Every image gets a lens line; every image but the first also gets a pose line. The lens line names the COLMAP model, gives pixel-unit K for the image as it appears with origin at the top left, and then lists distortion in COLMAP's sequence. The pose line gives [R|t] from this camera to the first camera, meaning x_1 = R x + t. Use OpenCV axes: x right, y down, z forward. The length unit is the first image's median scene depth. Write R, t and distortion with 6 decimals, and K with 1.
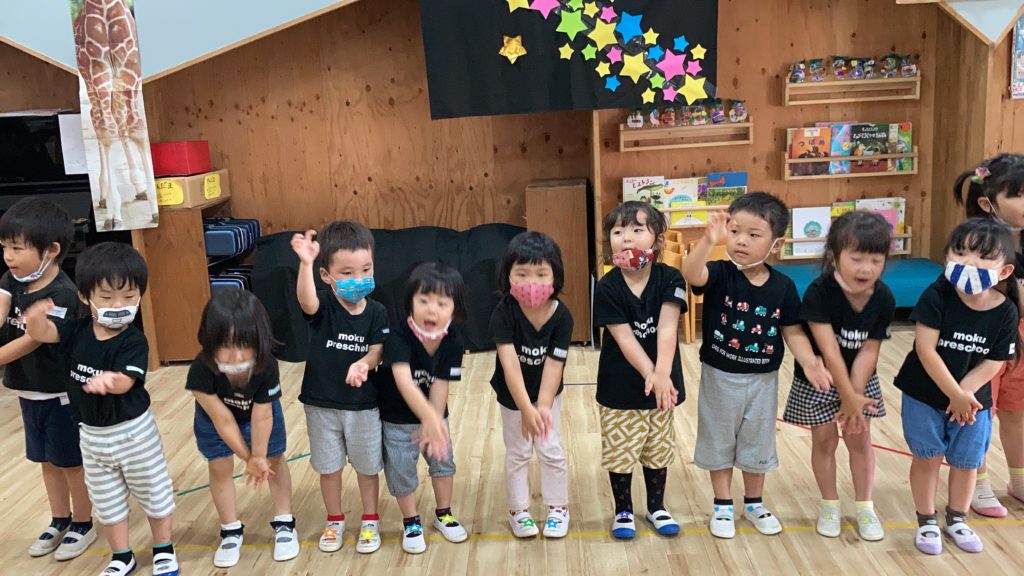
lens RADIAL K [[964.6, 0, 511.7], [0, 964.6, 276.1], [0, 0, 1]] dist [0.061878, -0.177750]
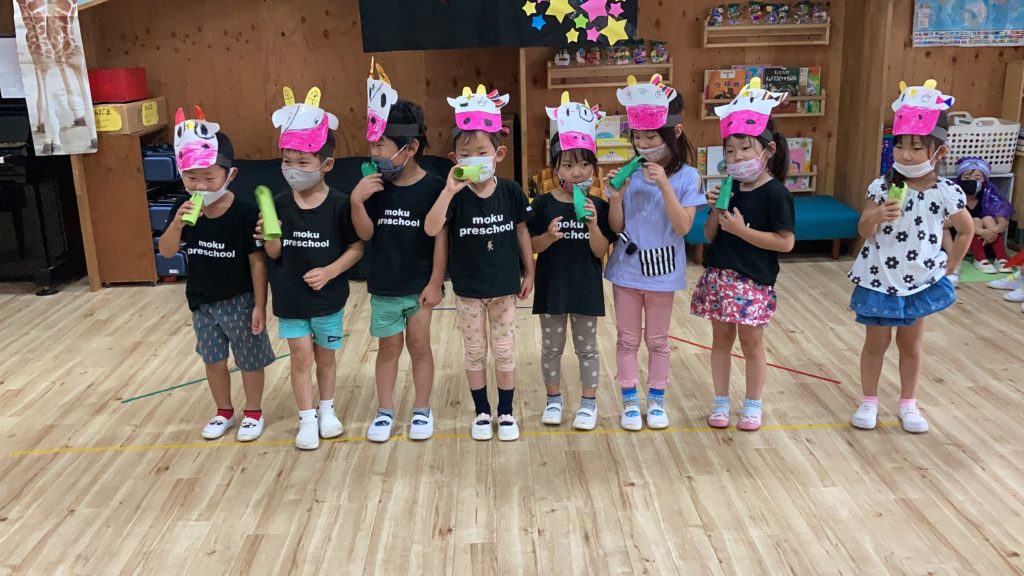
lens RADIAL K [[970.6, 0, 516.6], [0, 970.6, 291.4], [0, 0, 1]] dist [0.011604, -0.003196]
pose [[0.998153, 0.010681, 0.059803, 0.019568], [-0.015541, 0.996560, 0.081409, 0.005340], [-0.058728, -0.082188, 0.994885, -0.064636]]
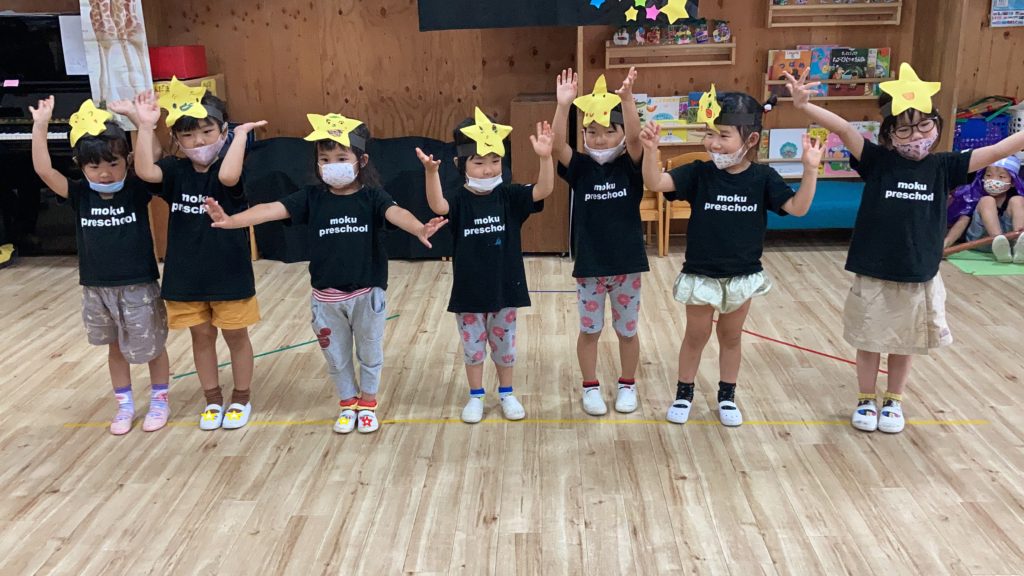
lens RADIAL K [[971.7, 0, 508.0], [0, 971.7, 280.3], [0, 0, 1]] dist [0.011531, -0.006156]
pose [[0.999522, 0.030509, -0.005036, 0.022421], [-0.029924, 0.995390, 0.091118, 0.004485], [0.007792, -0.090924, 0.995827, -0.051102]]
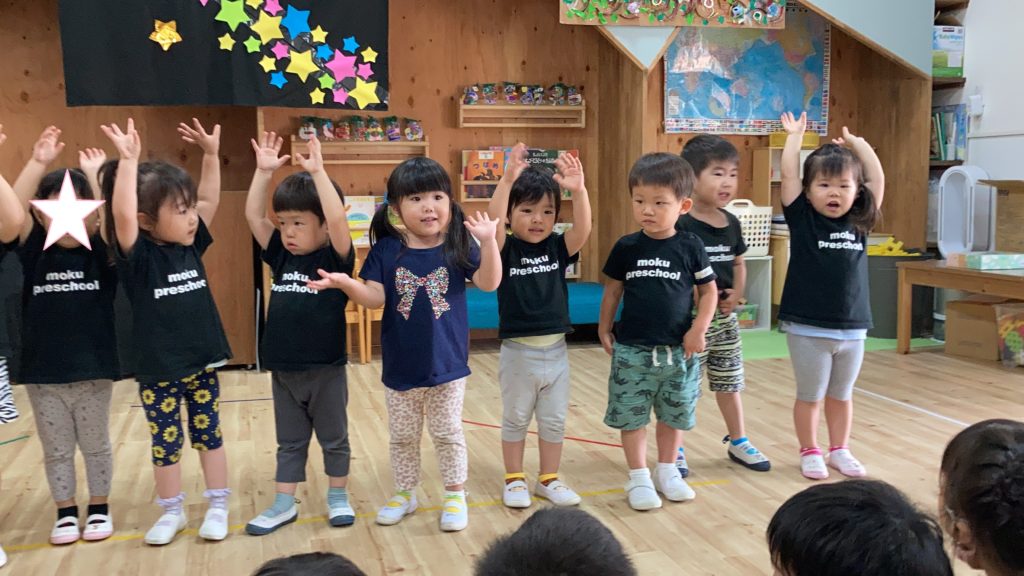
lens RADIAL K [[955.1, 0, 494.8], [0, 955.1, 283.3], [0, 0, 1]] dist [0.081715, -0.168139]
pose [[0.959473, 0.011981, 0.281546, 0.042855], [0.016220, 0.995091, -0.097621, 0.085287], [-0.281333, 0.098231, 0.954569, 0.067175]]
